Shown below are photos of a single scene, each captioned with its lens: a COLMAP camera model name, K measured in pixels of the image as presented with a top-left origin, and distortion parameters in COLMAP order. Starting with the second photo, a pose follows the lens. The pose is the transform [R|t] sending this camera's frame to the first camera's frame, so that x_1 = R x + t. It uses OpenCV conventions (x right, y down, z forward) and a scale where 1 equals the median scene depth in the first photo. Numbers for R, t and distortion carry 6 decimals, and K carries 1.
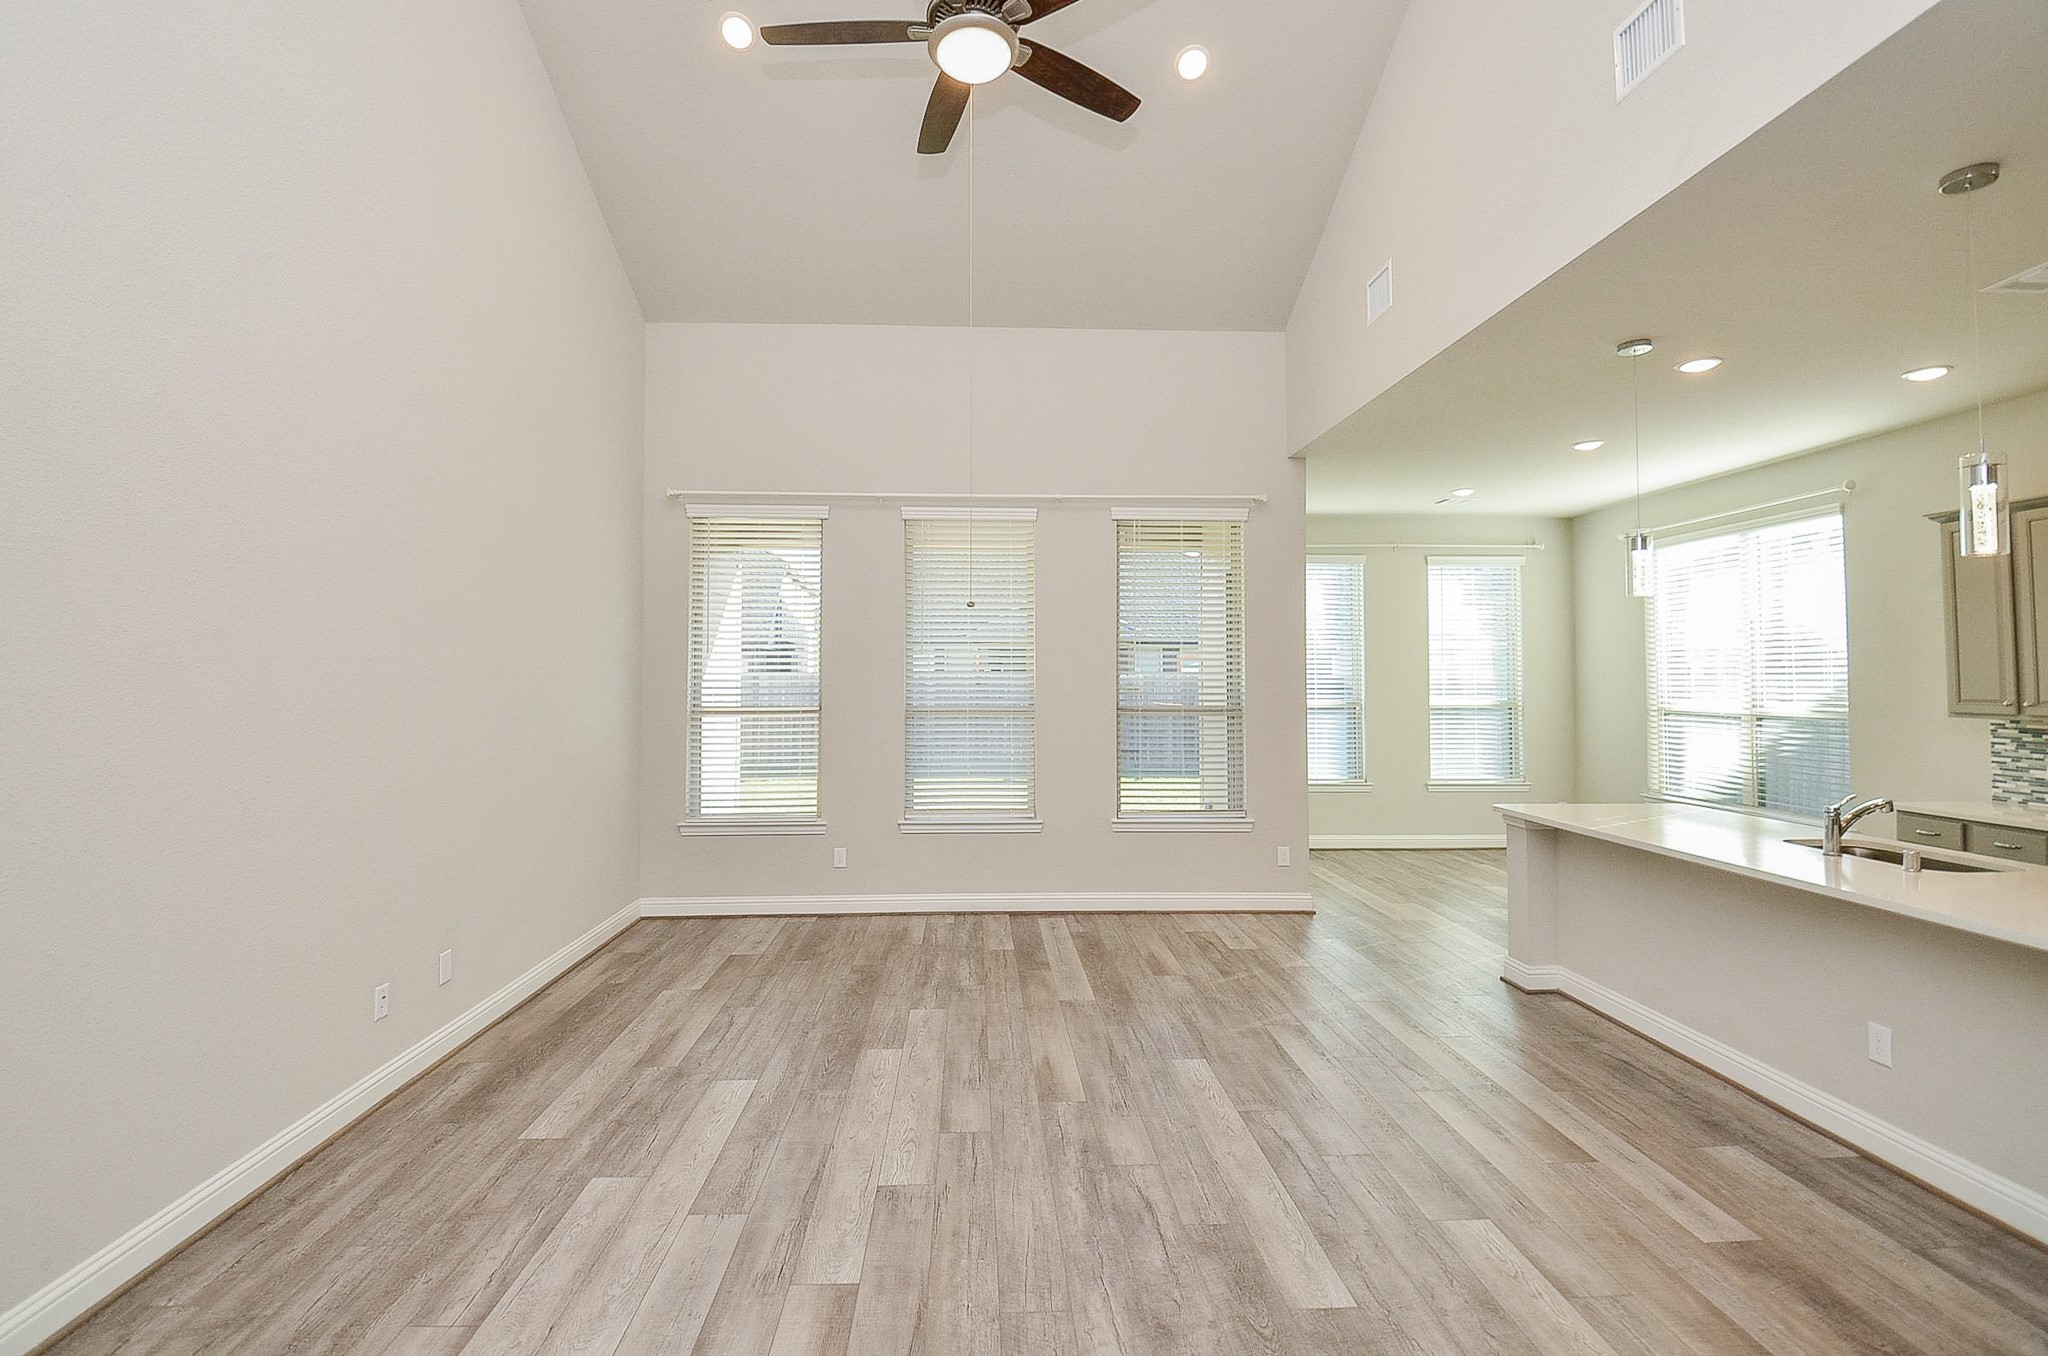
lens RADIAL K [[915.6, 0, 1012.3], [0, 915.6, 661.6], [0, 0, 1]] dist [-0.006965, -0.008346]
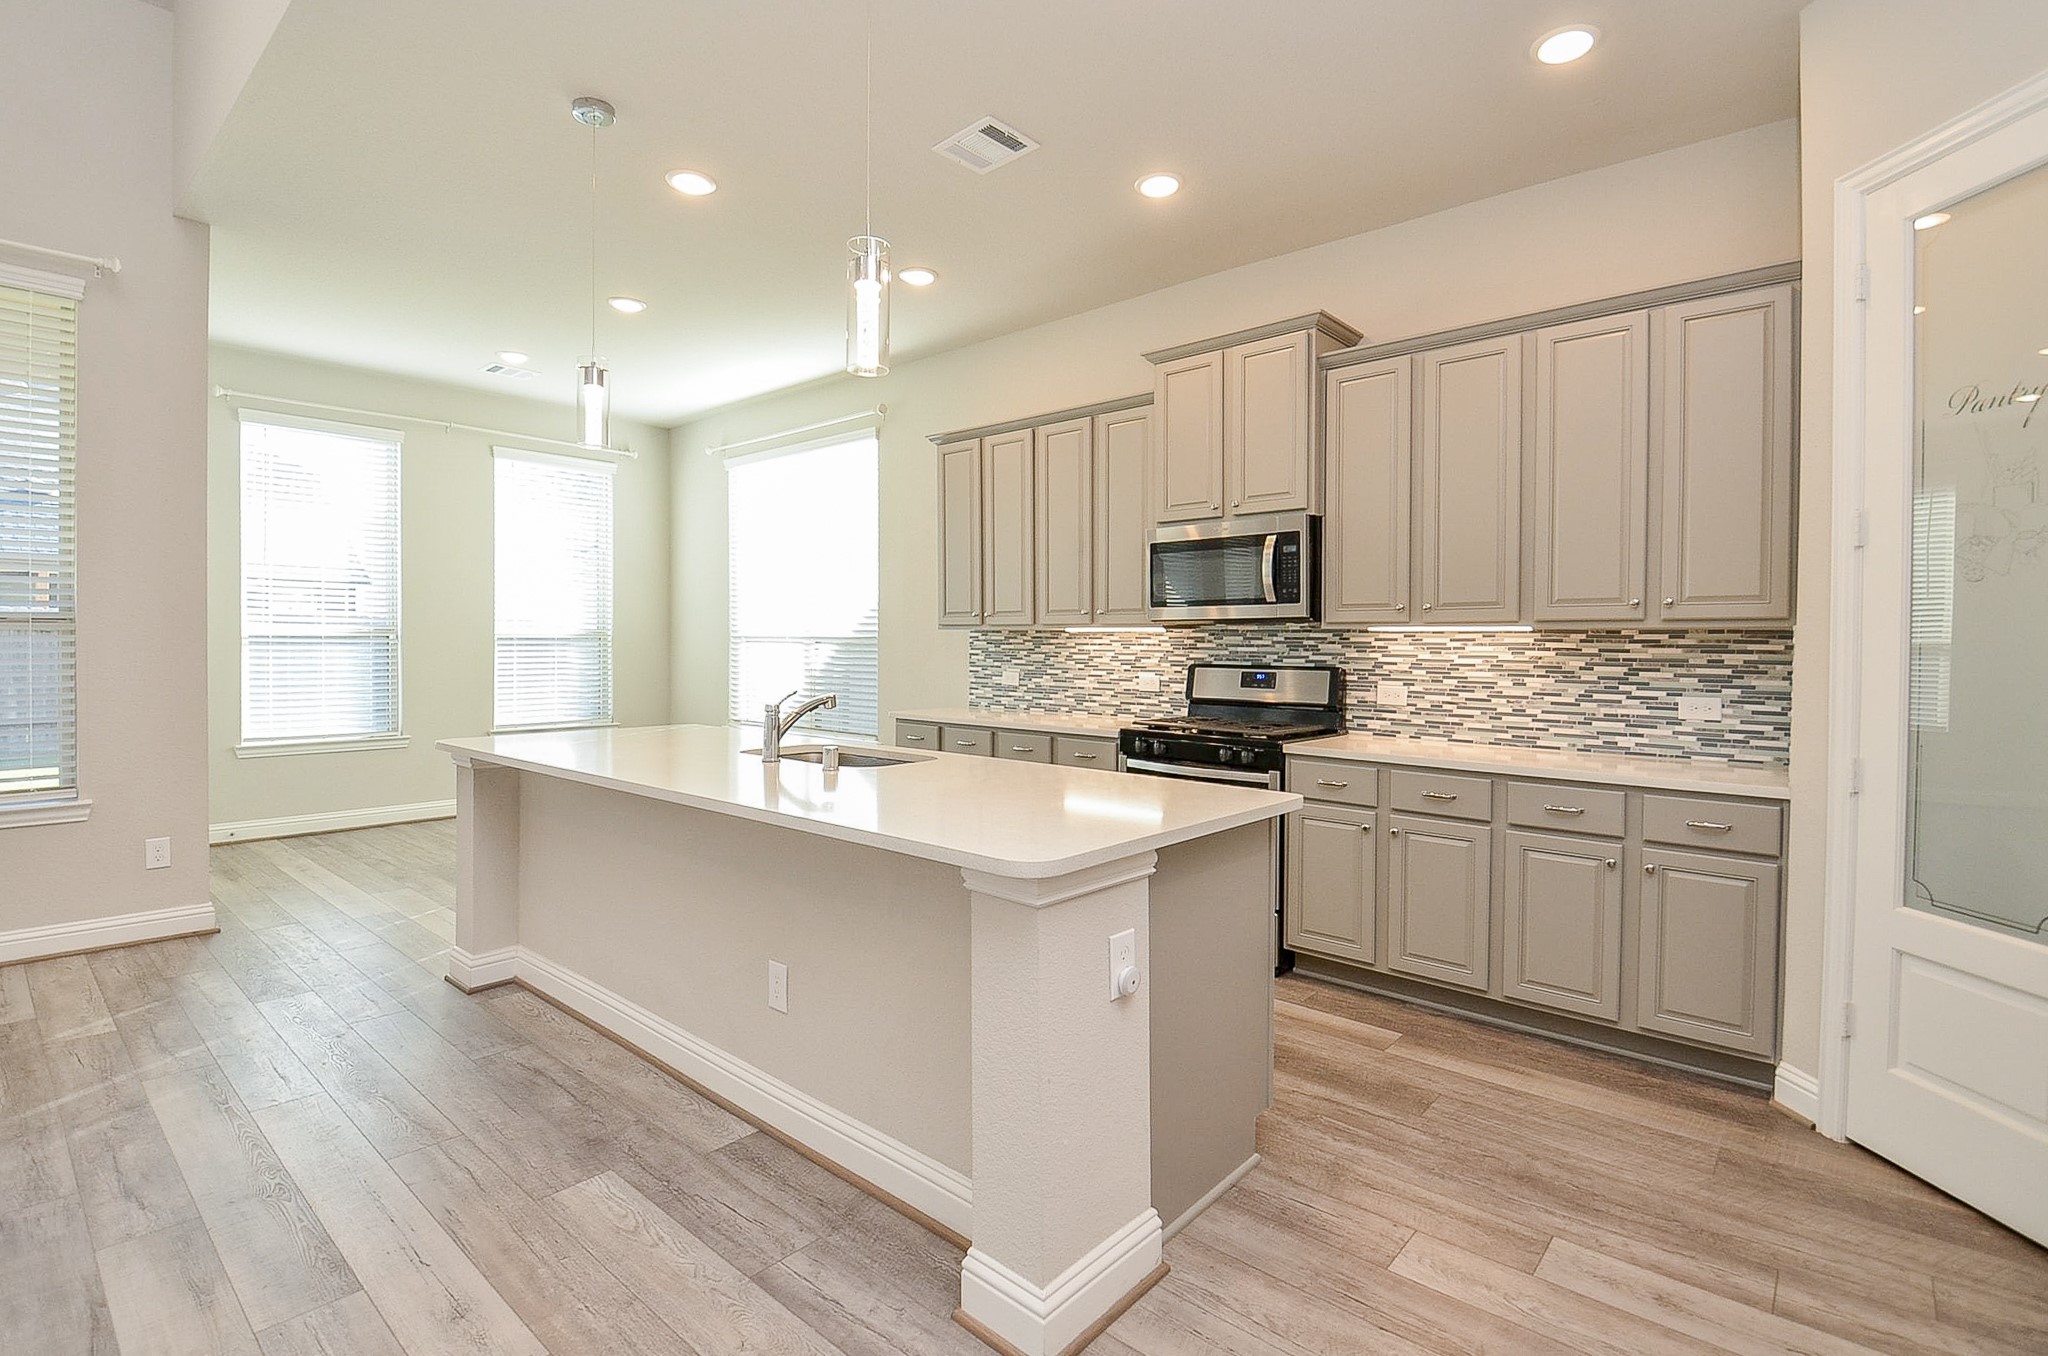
lens RADIAL K [[948.3, 0, 1019.0], [0, 948.3, 661.9], [0, 0, 1]] dist [0.001183, -0.011007]
pose [[0.693449, -0.013067, 0.720387, 0.391850], [-0.018817, 0.999166, 0.036237, 0.074847], [-0.720260, -0.038685, 0.692625, 0.201979]]
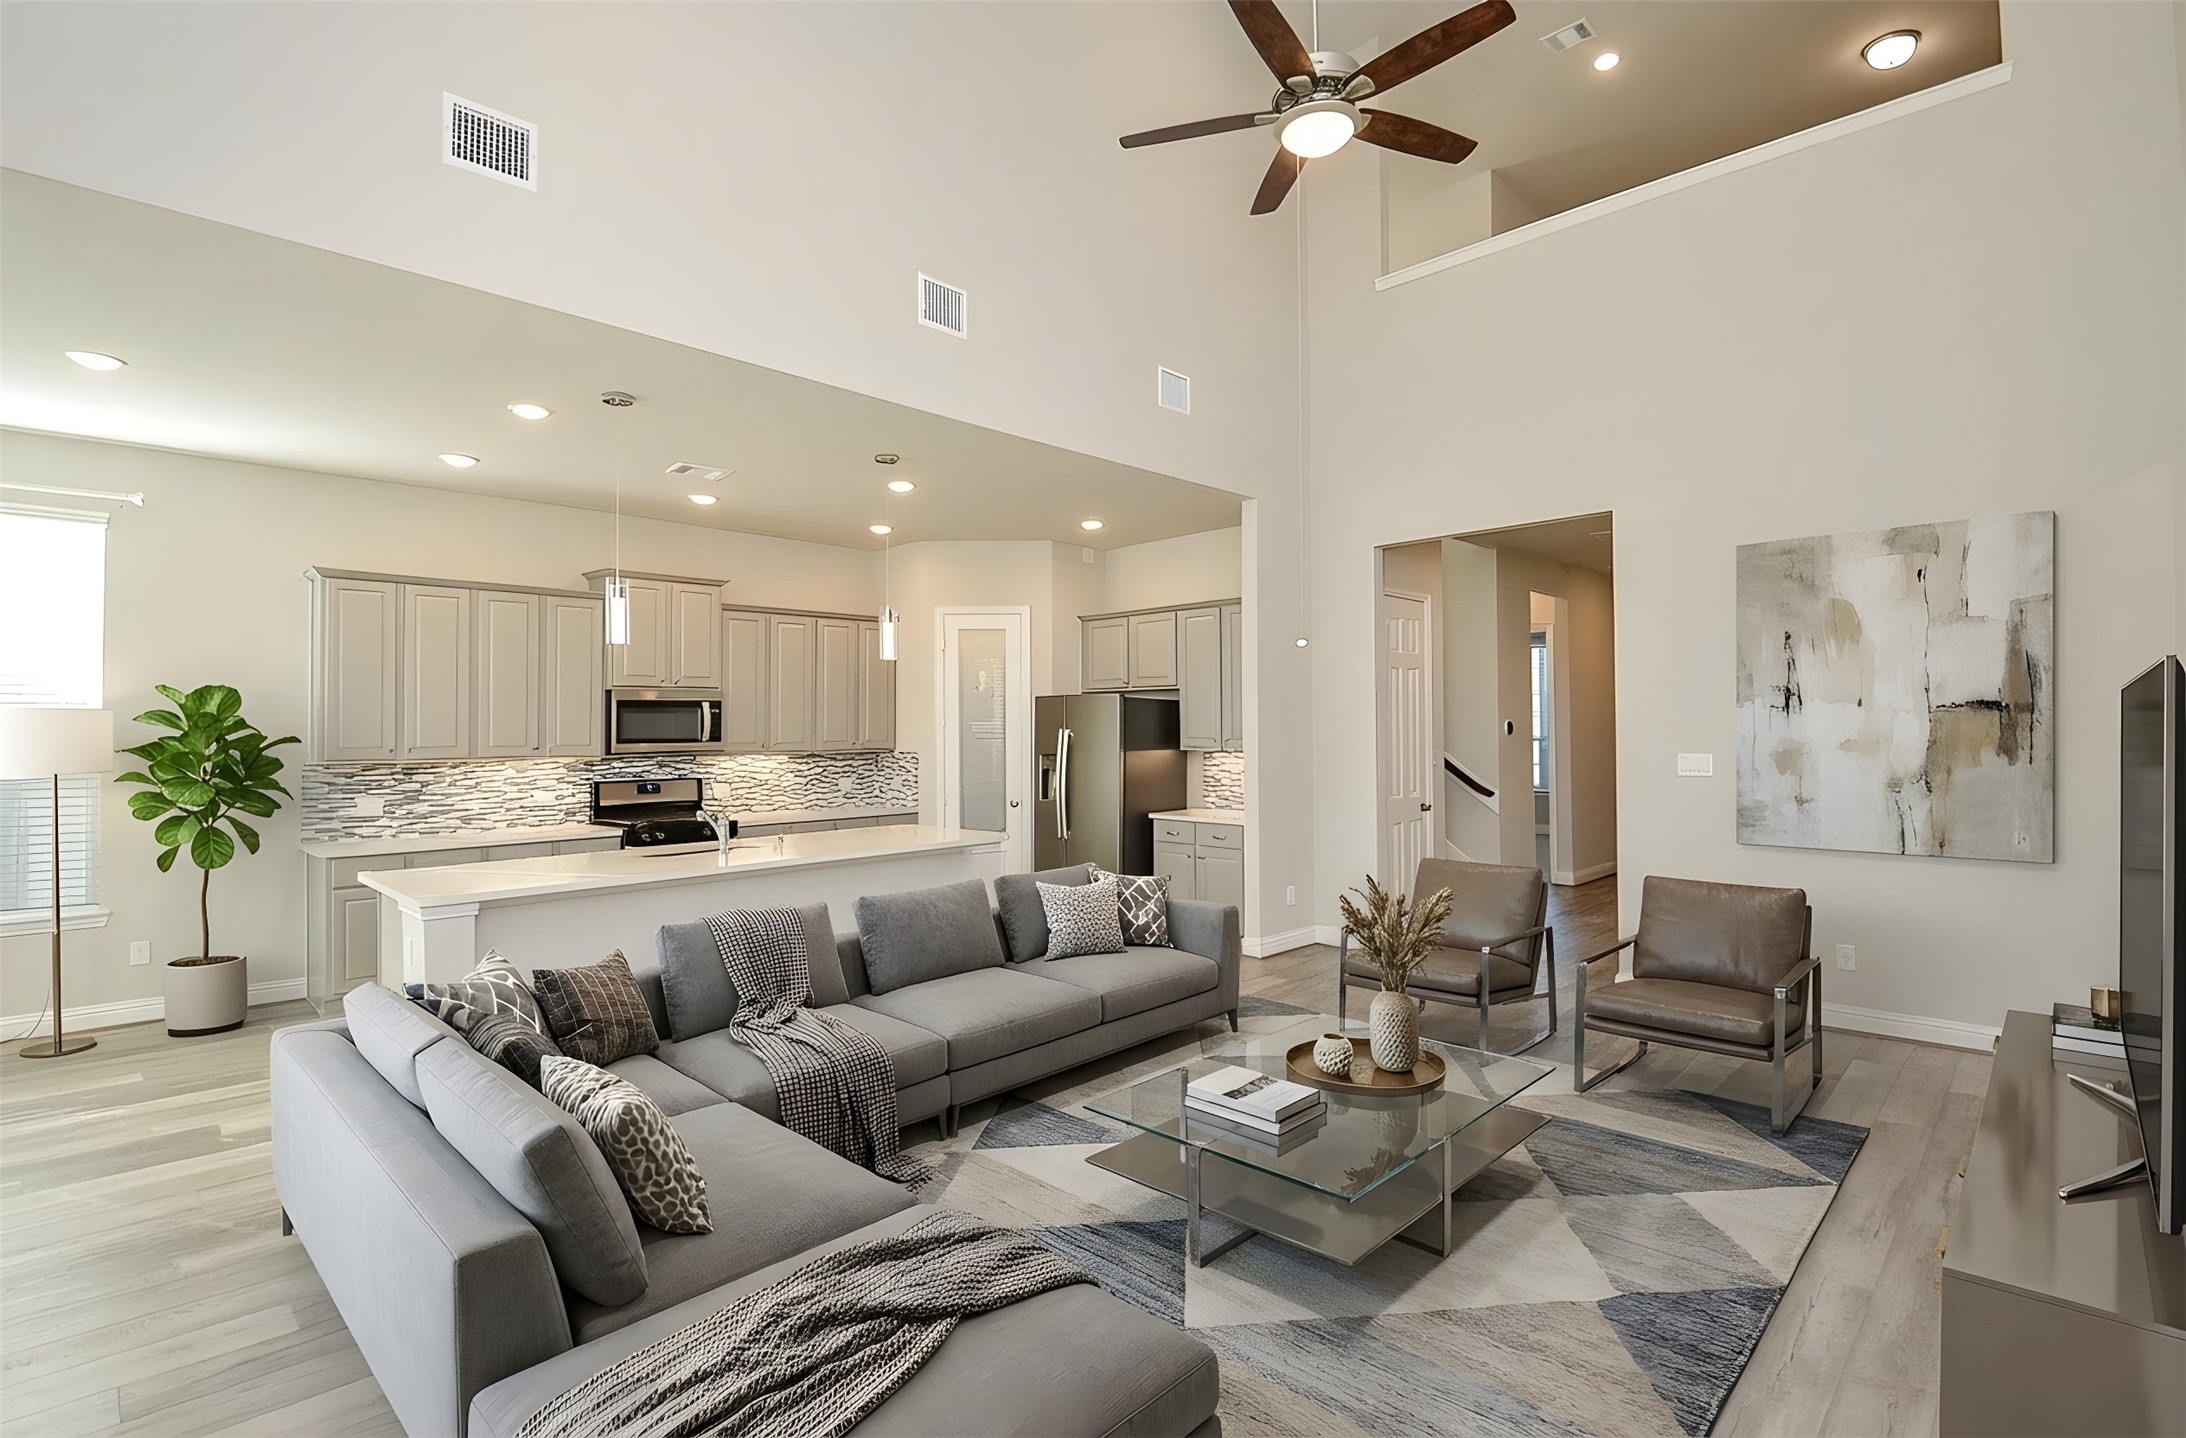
lens RADIAL K [[1012.2, 0, 1086.4], [0, 1012.2, 708.1], [0, 0, 1]] dist [0.001183, -0.011007]
pose [[-0.683768, 0.022658, 0.729348, -0.526141], [-0.005358, 0.999335, -0.036068, 0.045074], [-0.729680, -0.028569, -0.683192, 1.488905]]
